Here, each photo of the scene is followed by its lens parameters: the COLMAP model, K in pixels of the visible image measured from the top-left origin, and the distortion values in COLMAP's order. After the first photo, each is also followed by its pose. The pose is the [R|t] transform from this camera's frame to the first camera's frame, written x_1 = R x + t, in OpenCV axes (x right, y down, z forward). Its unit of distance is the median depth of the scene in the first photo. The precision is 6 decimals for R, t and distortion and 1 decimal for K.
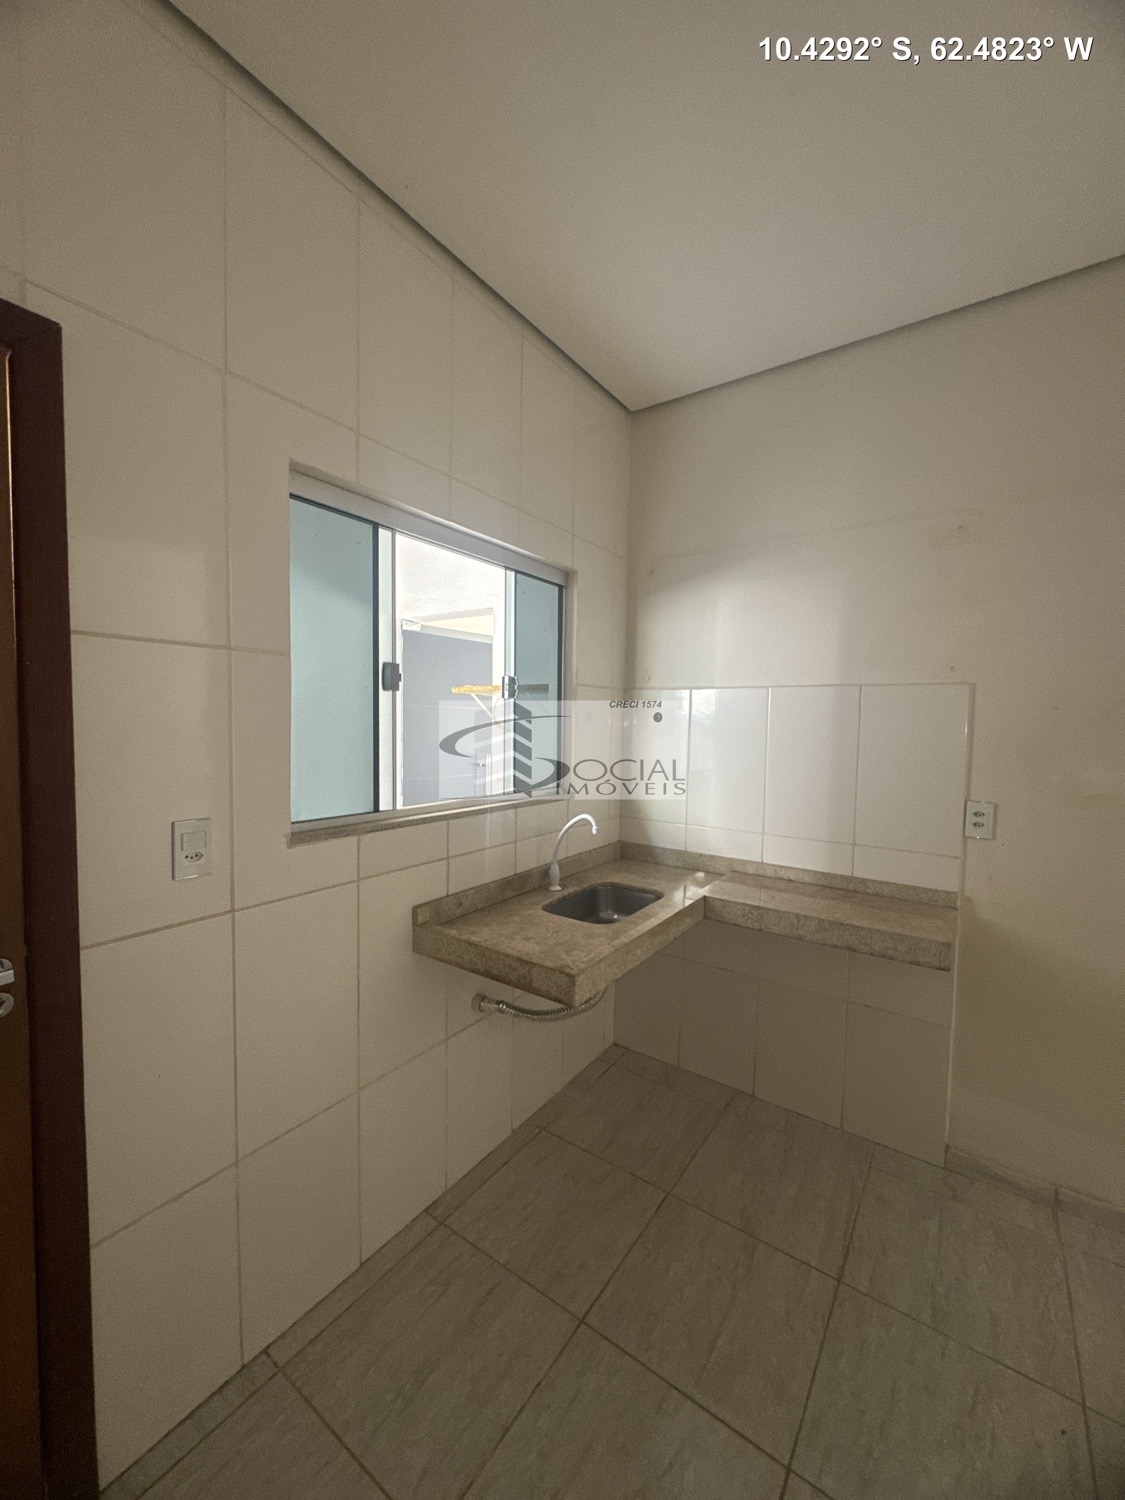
lens RADIAL K [[594.4, 0, 562.5], [0, 594.4, 750.0], [0, 0, 1]] dist [-0.000939, -0.000048]
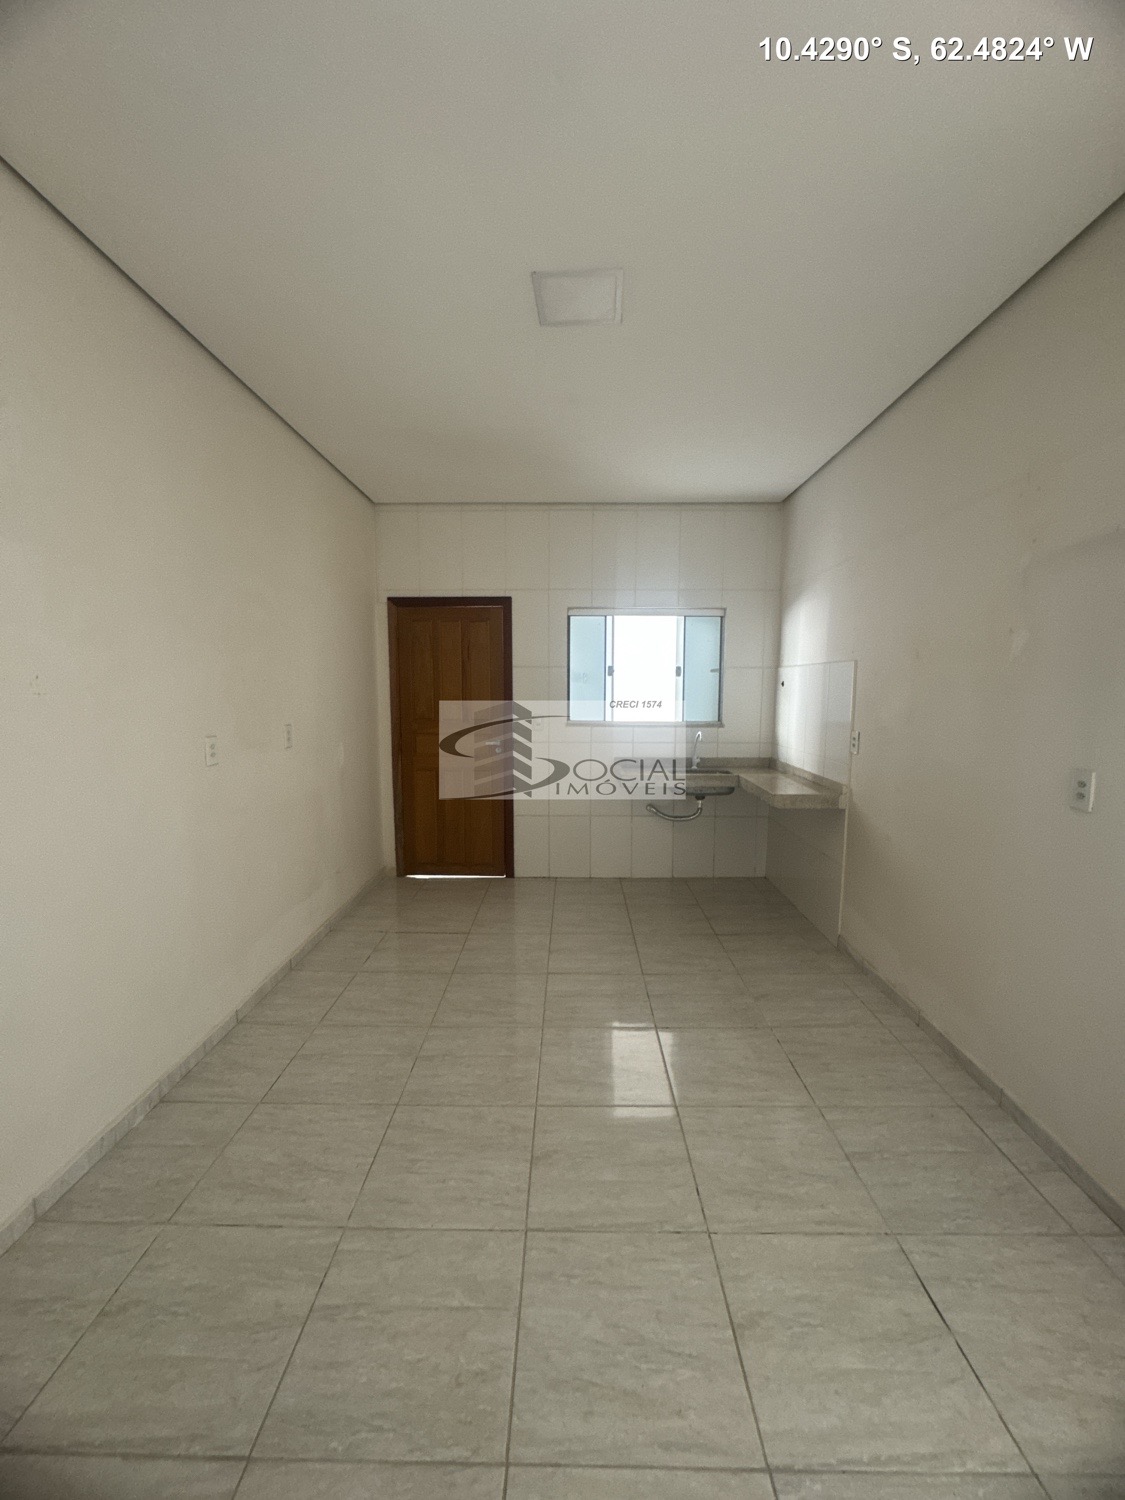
lens RADIAL K [[594.4, 0, 562.5], [0, 594.4, 750.0], [0, 0, 1]] dist [-0.000939, -0.000048]
pose [[0.567190, 0.073396, -0.820310, 1.779316], [-0.034484, 0.997264, 0.065385, 0.063882], [0.822865, -0.008798, 0.568169, -0.688695]]
